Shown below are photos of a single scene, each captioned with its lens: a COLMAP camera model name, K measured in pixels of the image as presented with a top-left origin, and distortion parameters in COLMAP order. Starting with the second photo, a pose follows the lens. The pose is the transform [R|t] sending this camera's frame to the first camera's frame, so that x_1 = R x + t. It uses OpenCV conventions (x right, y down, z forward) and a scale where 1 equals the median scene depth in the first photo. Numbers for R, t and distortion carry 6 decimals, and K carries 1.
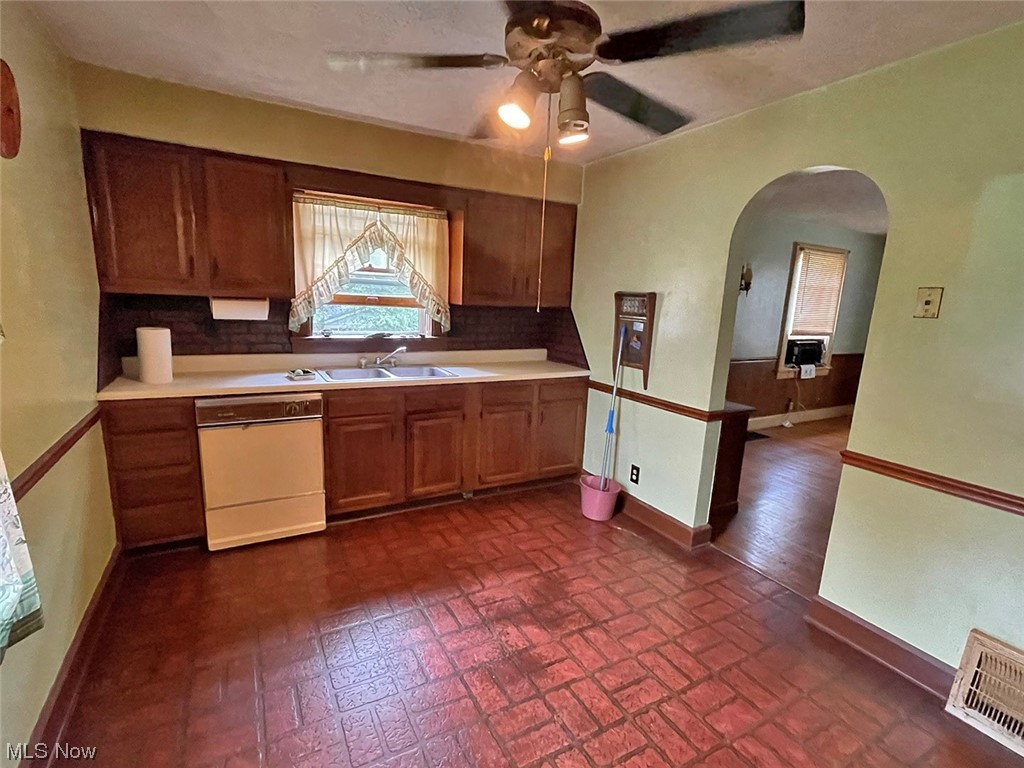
lens RADIAL K [[488.6, 0, 510.1], [0, 488.6, 387.0], [0, 0, 1]] dist [-0.009727, 0.000059]
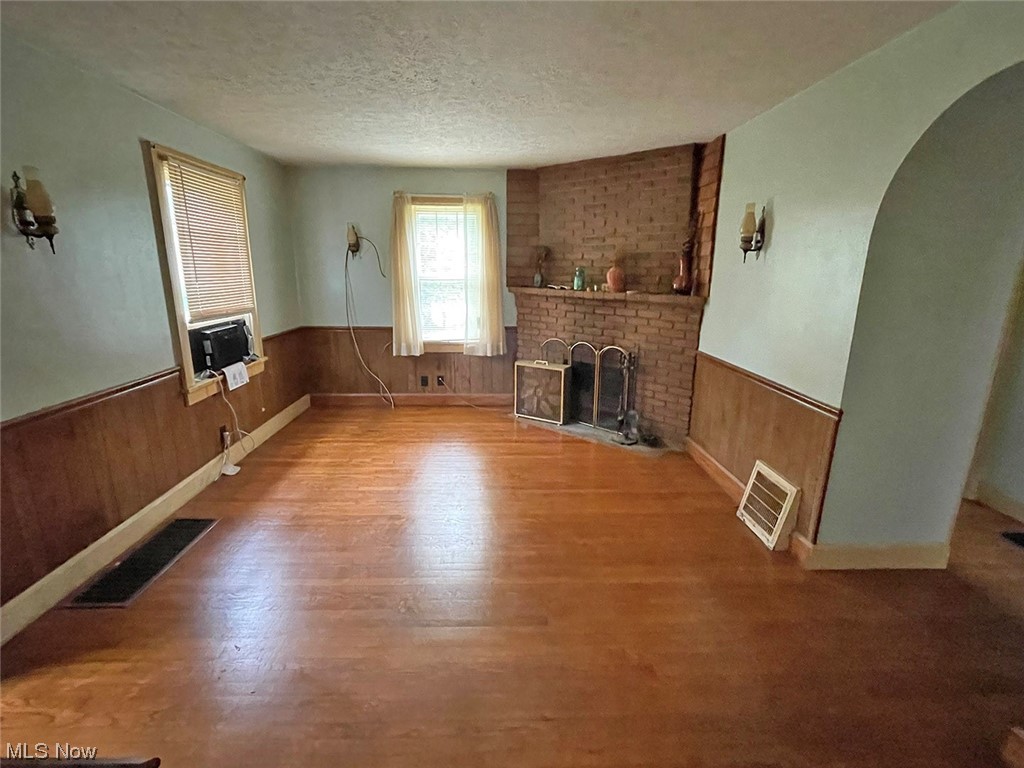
lens RADIAL K [[488.6, 0, 510.6], [0, 488.6, 387.2], [0, 0, 1]] dist [-0.009727, 0.000059]
pose [[0.449668, -0.255964, 0.855734, 0.244358], [0.184116, 0.964046, 0.191613, -0.073669], [-0.874014, 0.071392, 0.480628, 0.415961]]
